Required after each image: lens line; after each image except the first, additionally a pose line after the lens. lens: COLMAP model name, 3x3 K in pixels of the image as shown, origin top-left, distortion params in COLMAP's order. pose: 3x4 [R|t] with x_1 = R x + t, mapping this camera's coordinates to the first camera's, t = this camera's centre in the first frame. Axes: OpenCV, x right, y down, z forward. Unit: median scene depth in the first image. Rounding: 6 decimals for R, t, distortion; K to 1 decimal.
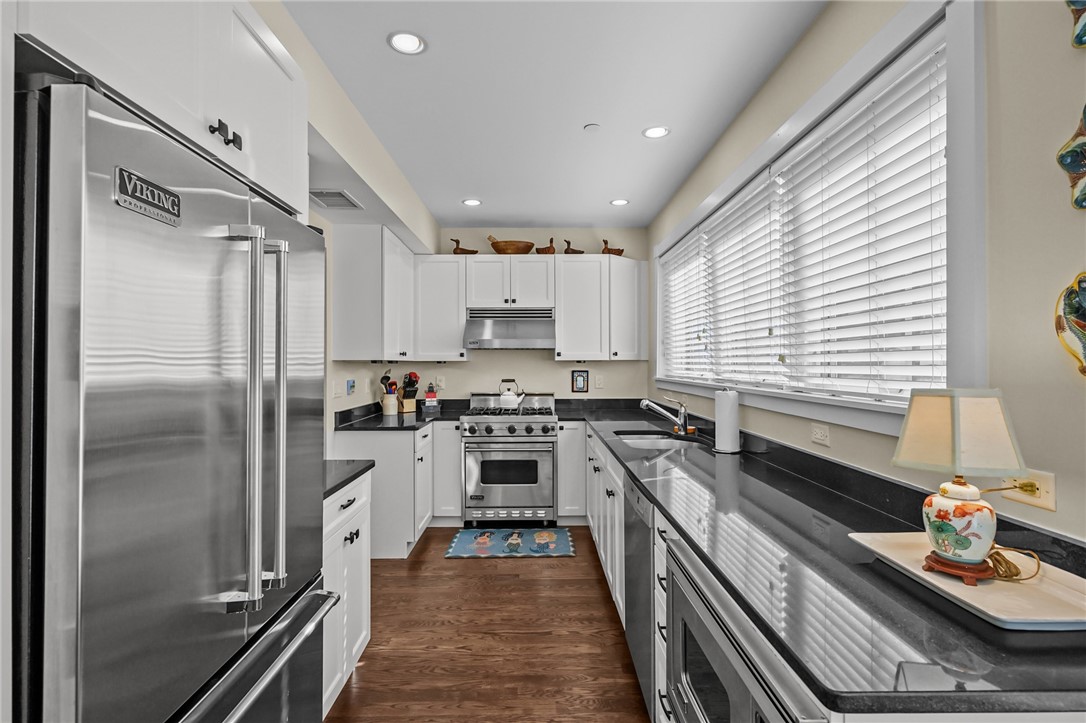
lens RADIAL K [[529.2, 0, 540.4], [0, 529.2, 359.5], [0, 0, 1]] dist [0.000890, -0.000599]
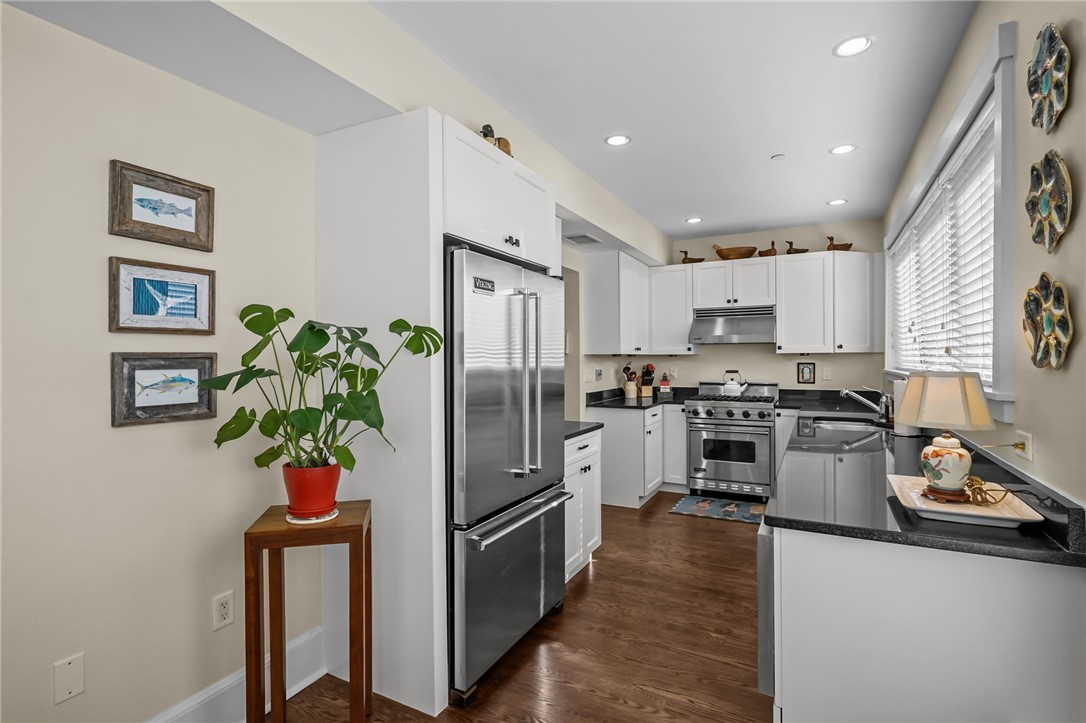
lens RADIAL K [[529.2, 0, 540.4], [0, 529.2, 359.5], [0, 0, 1]] dist [0.000890, -0.000599]
pose [[0.879213, -0.001563, -0.476426, 0.121592], [0.007249, 0.999923, 0.010097, -0.000208], [0.476373, -0.012331, 0.879157, -0.192093]]
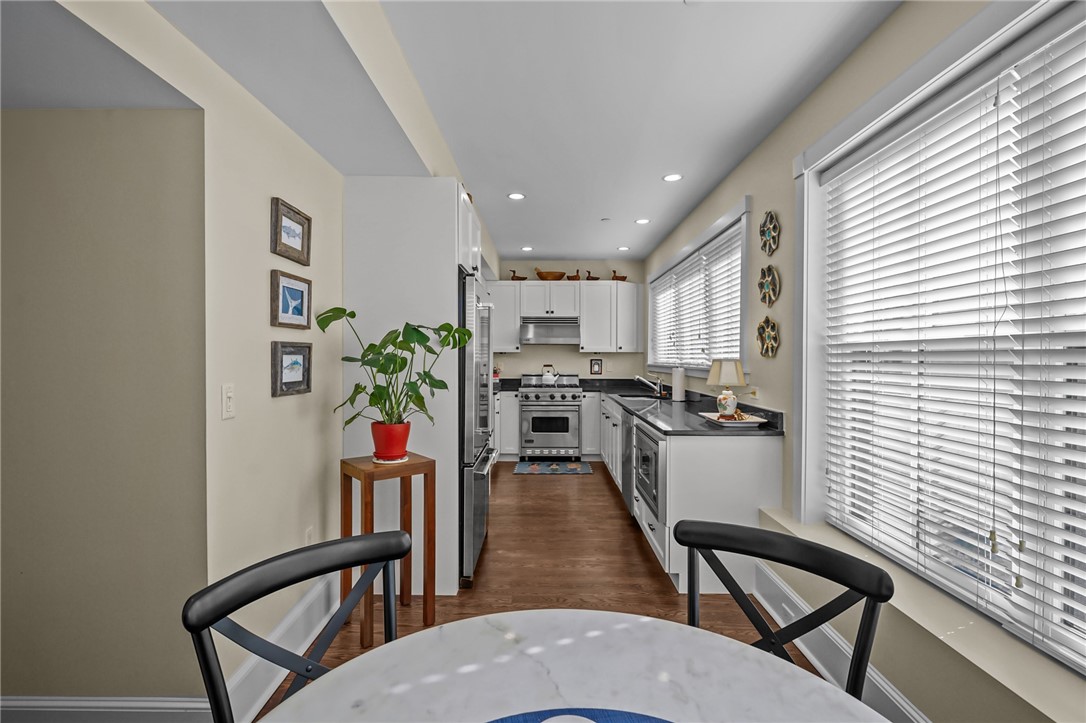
lens RADIAL K [[525.3, 0, 543.0], [0, 525.3, 361.5], [0, 0, 1]] dist [0.001703, -0.000016]
pose [[0.999841, 0.004579, -0.017226, -0.050762], [-0.004328, 0.999884, 0.014598, 0.006830], [0.017291, -0.014521, 0.999745, -0.485657]]
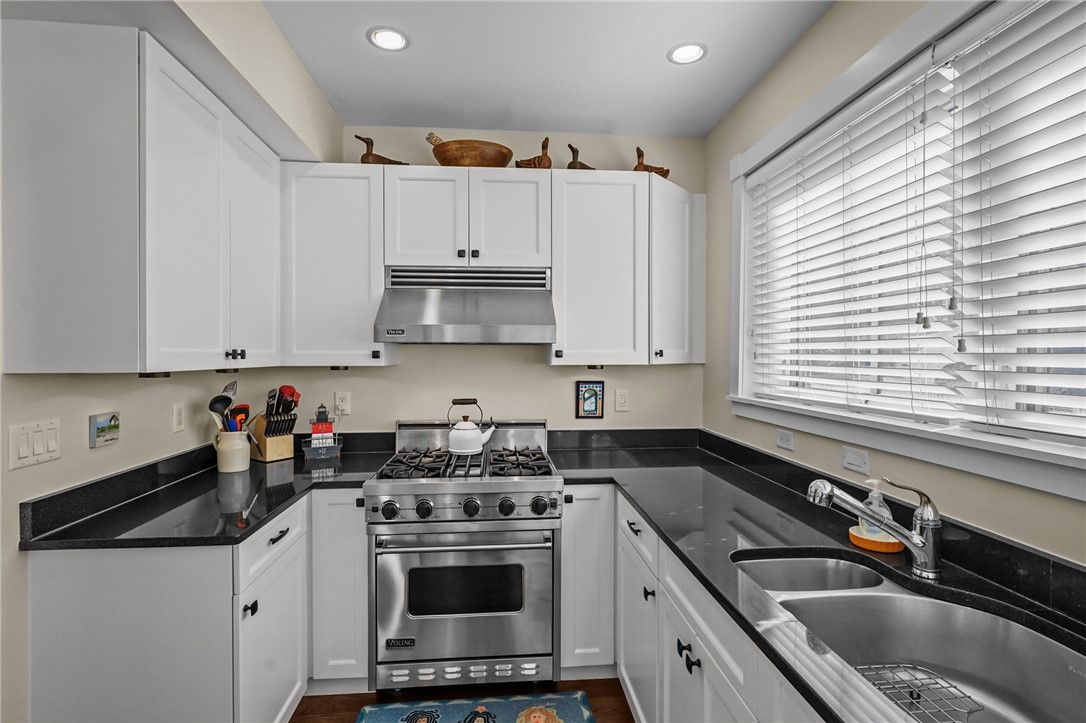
lens RADIAL K [[529.2, 0, 540.4], [0, 529.2, 359.5], [0, 0, 1]] dist [0.000890, -0.000599]
pose [[0.997100, 0.002218, 0.076068, -0.025191], [-0.003491, 0.999856, 0.016601, -0.013290], [-0.076020, -0.016818, 0.996964, 0.465543]]
